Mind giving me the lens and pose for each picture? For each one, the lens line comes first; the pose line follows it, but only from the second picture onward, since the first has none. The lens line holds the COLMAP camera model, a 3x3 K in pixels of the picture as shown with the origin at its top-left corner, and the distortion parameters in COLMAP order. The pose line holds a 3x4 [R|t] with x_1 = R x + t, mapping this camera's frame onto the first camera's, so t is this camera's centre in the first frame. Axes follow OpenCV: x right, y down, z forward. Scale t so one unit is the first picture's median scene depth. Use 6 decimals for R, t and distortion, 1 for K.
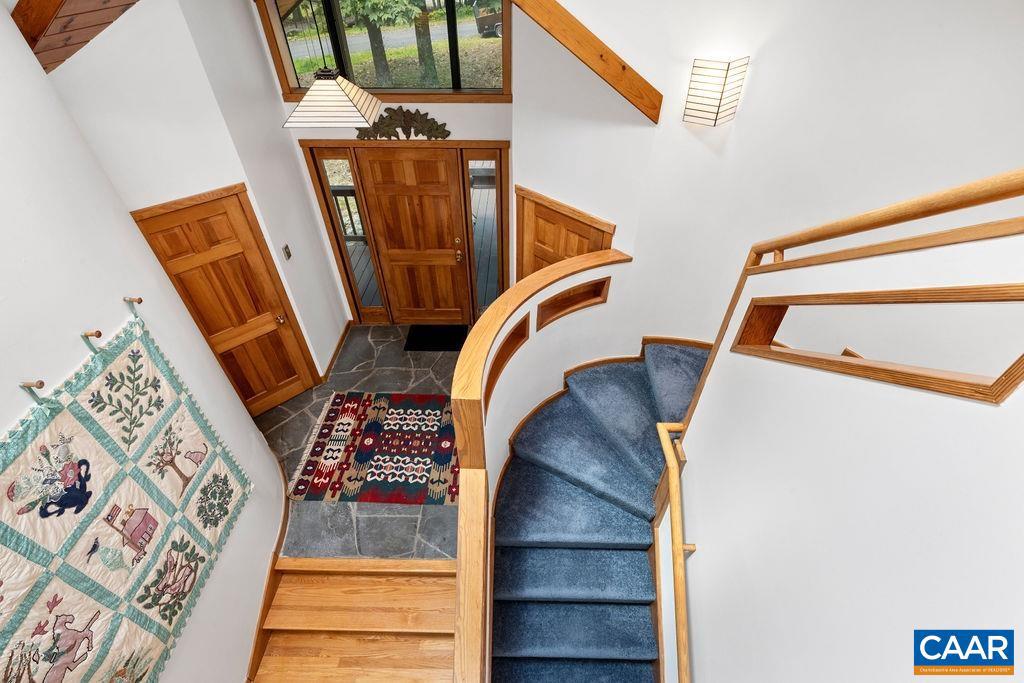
lens RADIAL K [[456.6, 0, 511.6], [0, 456.6, 332.7], [0, 0, 1]] dist [0.011273, -0.000080]
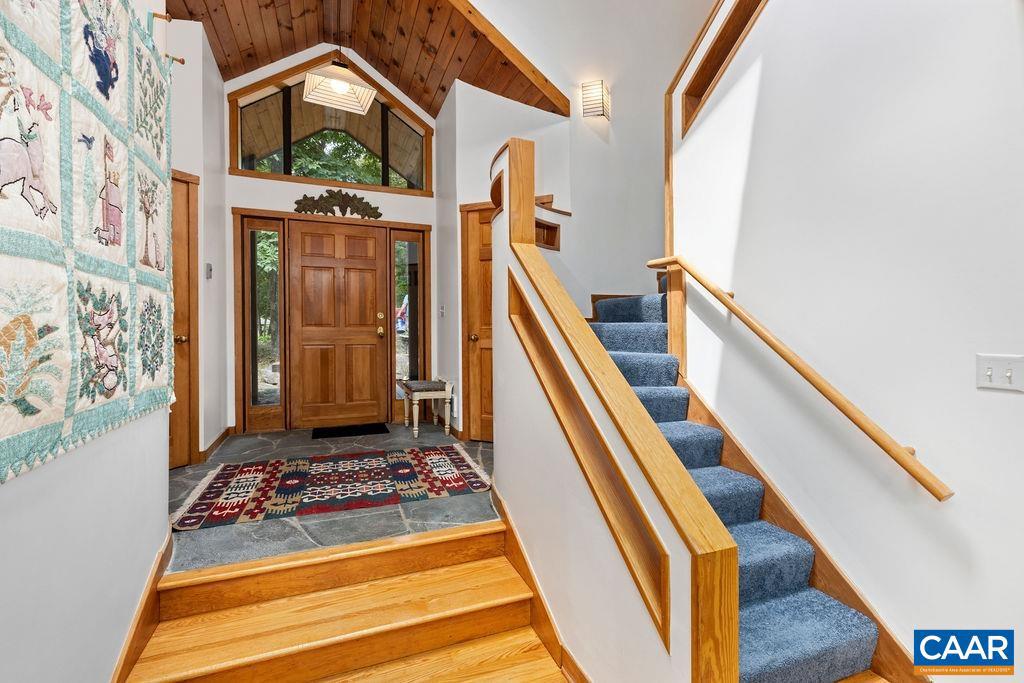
lens RADIAL K [[465.6, 0, 510.7], [0, 465.6, 333.5], [0, 0, 1]] dist [0.012621, -0.000522]
pose [[0.921628, 0.000052, 0.388073, -0.286784], [0.254562, 0.754712, -0.604655, 0.598092], [-0.292915, 0.656056, 0.695551, 0.250340]]
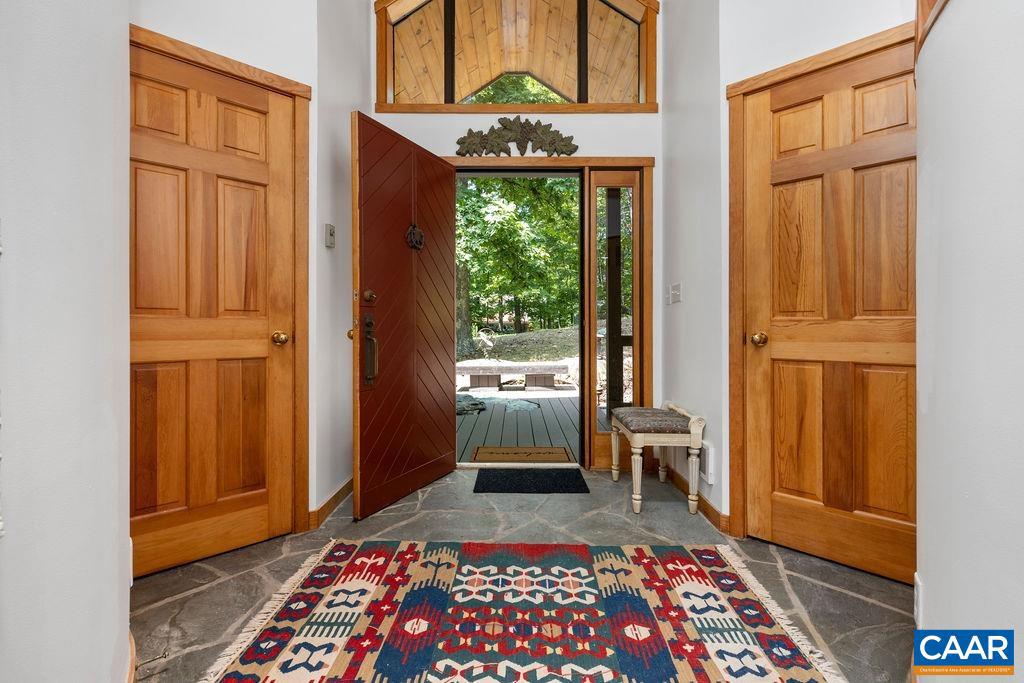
lens RADIAL K [[465.6, 0, 510.7], [0, 465.6, 333.5], [0, 0, 1]] dist [0.012621, -0.000522]
pose [[0.999883, 0.003417, 0.014917, -0.249919], [0.007139, 0.758052, -0.652155, 0.307878], [-0.013536, 0.652185, 0.757939, 0.586203]]
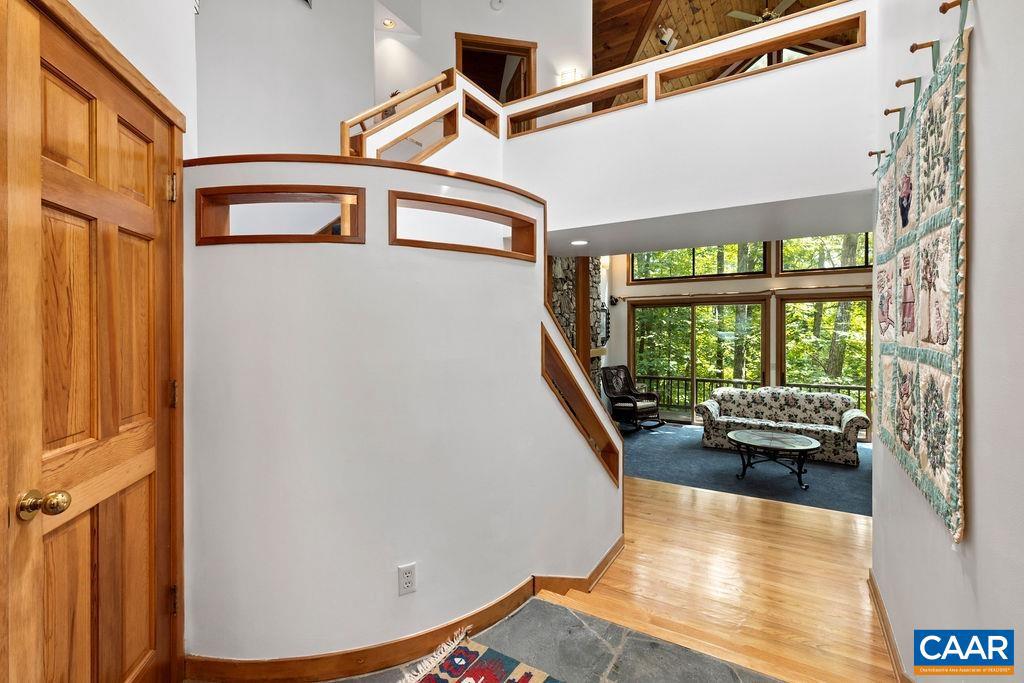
lens RADIAL K [[465.6, 0, 510.7], [0, 465.6, 333.5], [0, 0, 1]] dist [0.012621, -0.000522]
pose [[-0.871561, 0.002897, 0.490278, -0.313402], [0.324773, 0.752535, 0.572900, -0.148793], [-0.367291, 0.658546, -0.656821, 0.997774]]
